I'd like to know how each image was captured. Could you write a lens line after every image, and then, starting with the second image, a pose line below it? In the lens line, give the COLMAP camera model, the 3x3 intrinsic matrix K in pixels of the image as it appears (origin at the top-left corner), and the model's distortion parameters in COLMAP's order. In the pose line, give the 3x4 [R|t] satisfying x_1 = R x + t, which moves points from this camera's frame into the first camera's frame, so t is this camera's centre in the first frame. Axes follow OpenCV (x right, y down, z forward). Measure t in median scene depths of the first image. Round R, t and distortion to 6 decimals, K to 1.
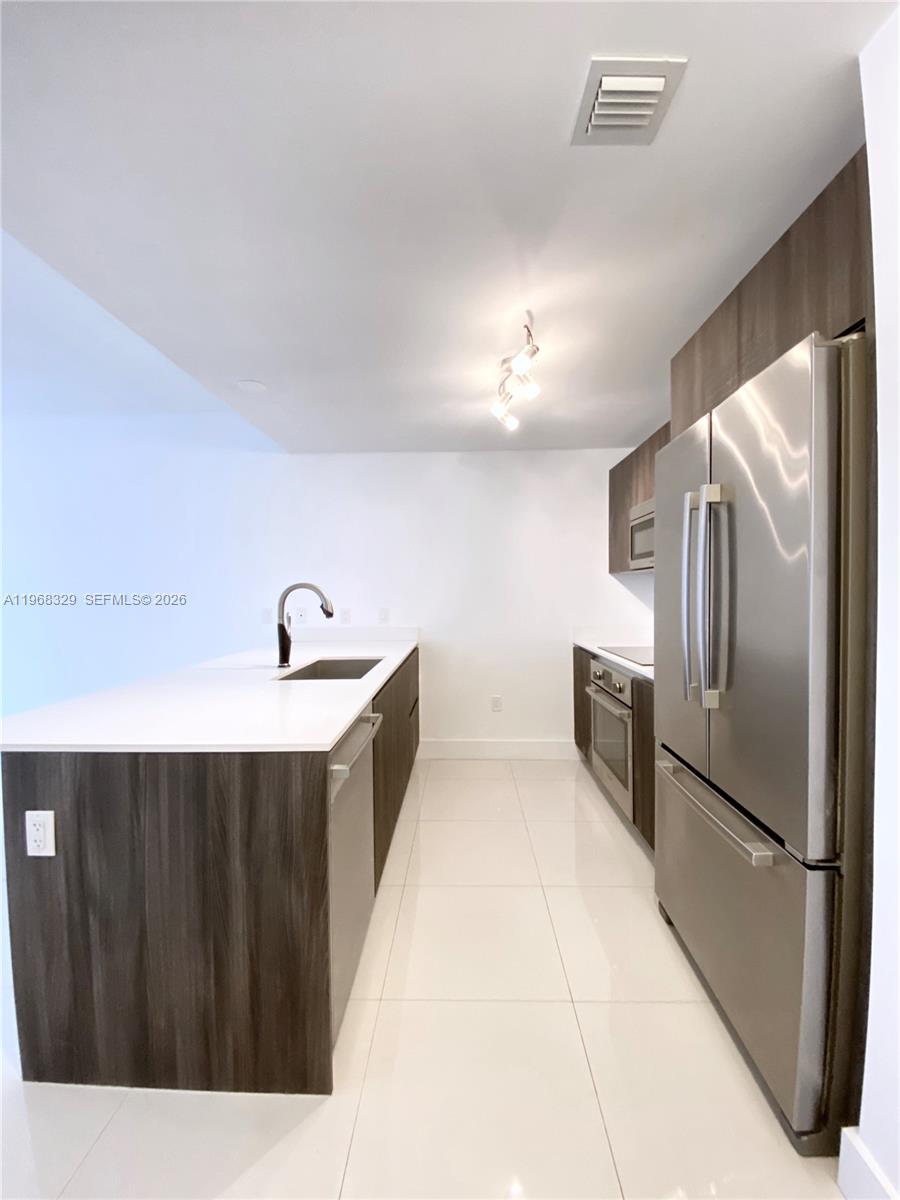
lens RADIAL K [[472.5, 0, 450.0], [0, 472.5, 600.0], [0, 0, 1]] dist [0.029593, 0.000032]
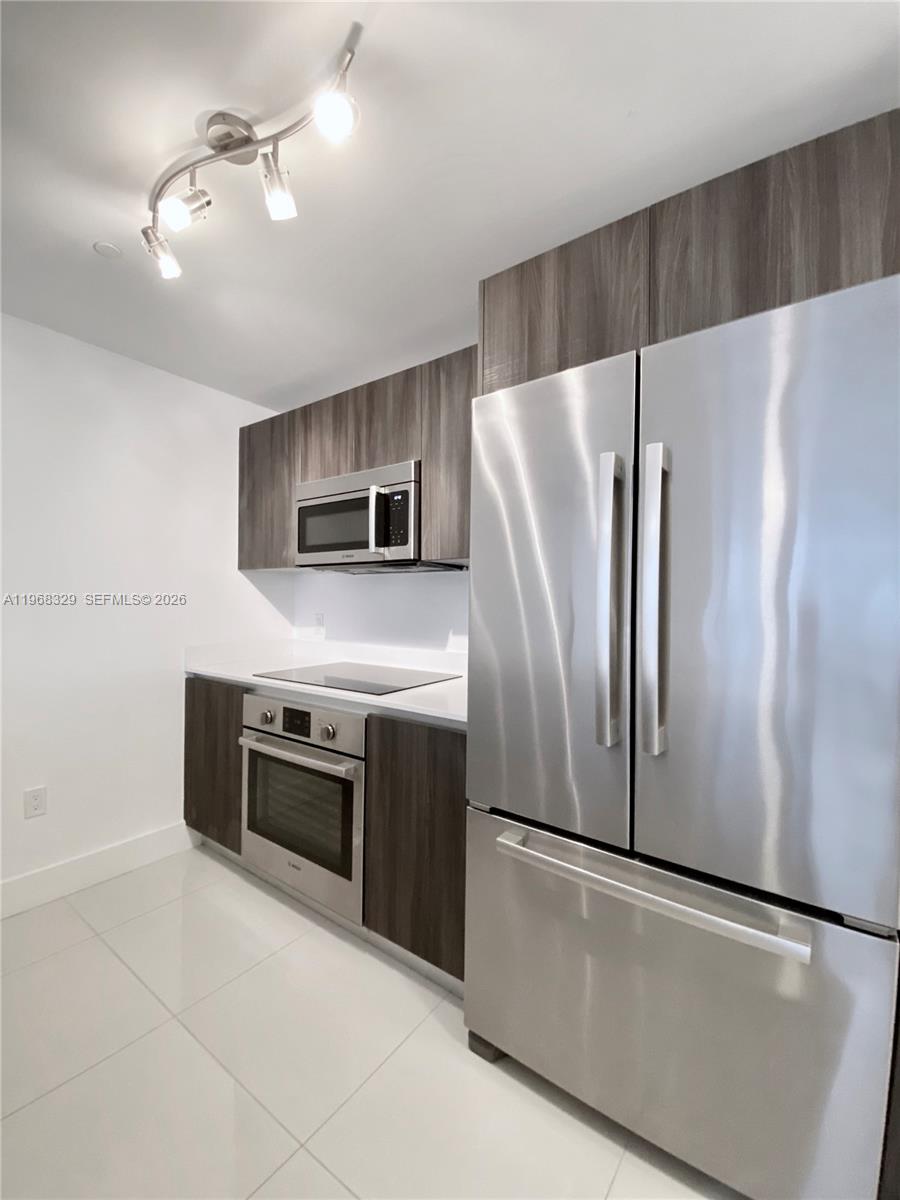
lens RADIAL K [[476.0, 0, 450.0], [0, 476.0, 600.0], [0, 0, 1]] dist [0.000224, -0.000362]
pose [[0.541477, 0.028734, 0.840224, -0.117342], [-0.013986, 0.999585, -0.025171, 0.005604], [-0.840599, 0.001878, 0.541654, 0.399590]]
